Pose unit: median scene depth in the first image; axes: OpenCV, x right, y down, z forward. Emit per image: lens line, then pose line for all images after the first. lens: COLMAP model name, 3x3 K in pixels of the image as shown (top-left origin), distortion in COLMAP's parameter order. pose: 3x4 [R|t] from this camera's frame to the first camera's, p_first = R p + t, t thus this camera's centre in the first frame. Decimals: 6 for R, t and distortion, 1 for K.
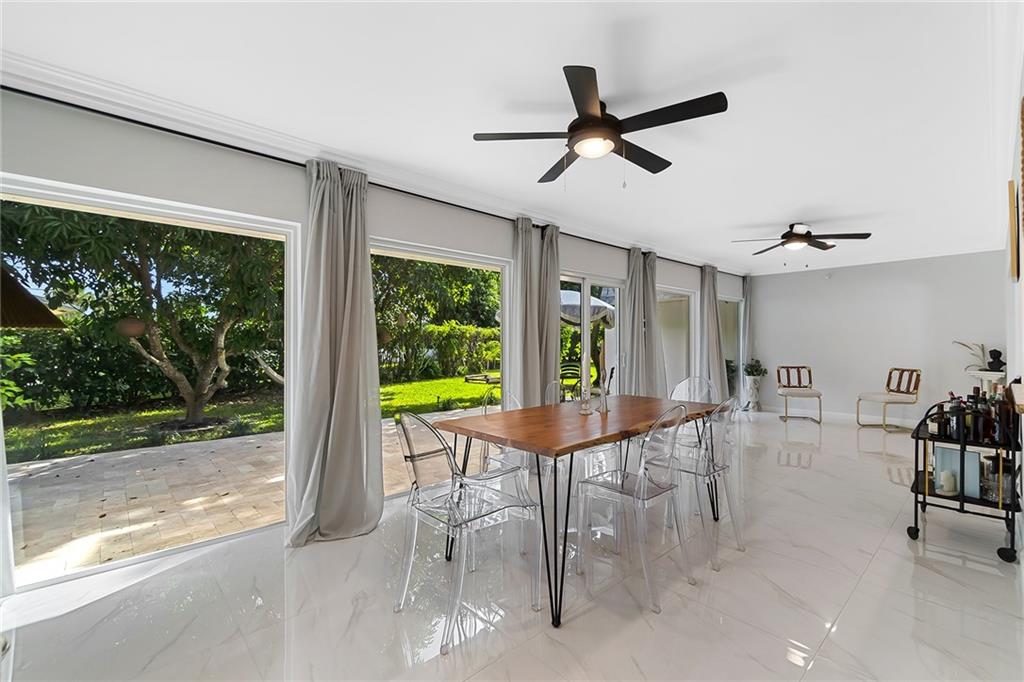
lens RADIAL K [[451.0, 0, 512.0], [0, 451.0, 341.0], [0, 0, 1]] dist [-0.001433, 0.000501]
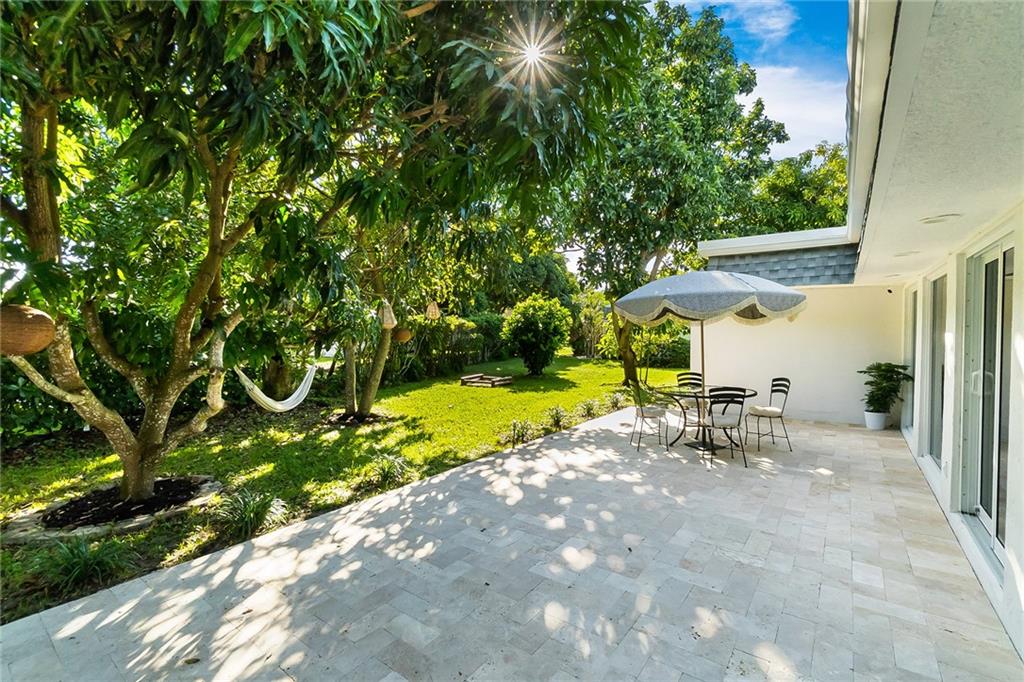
lens RADIAL K [[451.9, 0, 512.0], [0, 451.9, 341.0], [0, 0, 1]] dist [-0.001549, -0.010796]
pose [[0.981297, -0.009253, 0.192275, -0.278616], [0.004178, 0.999632, 0.026785, -0.017372], [-0.192453, -0.025480, 0.980975, 0.295939]]
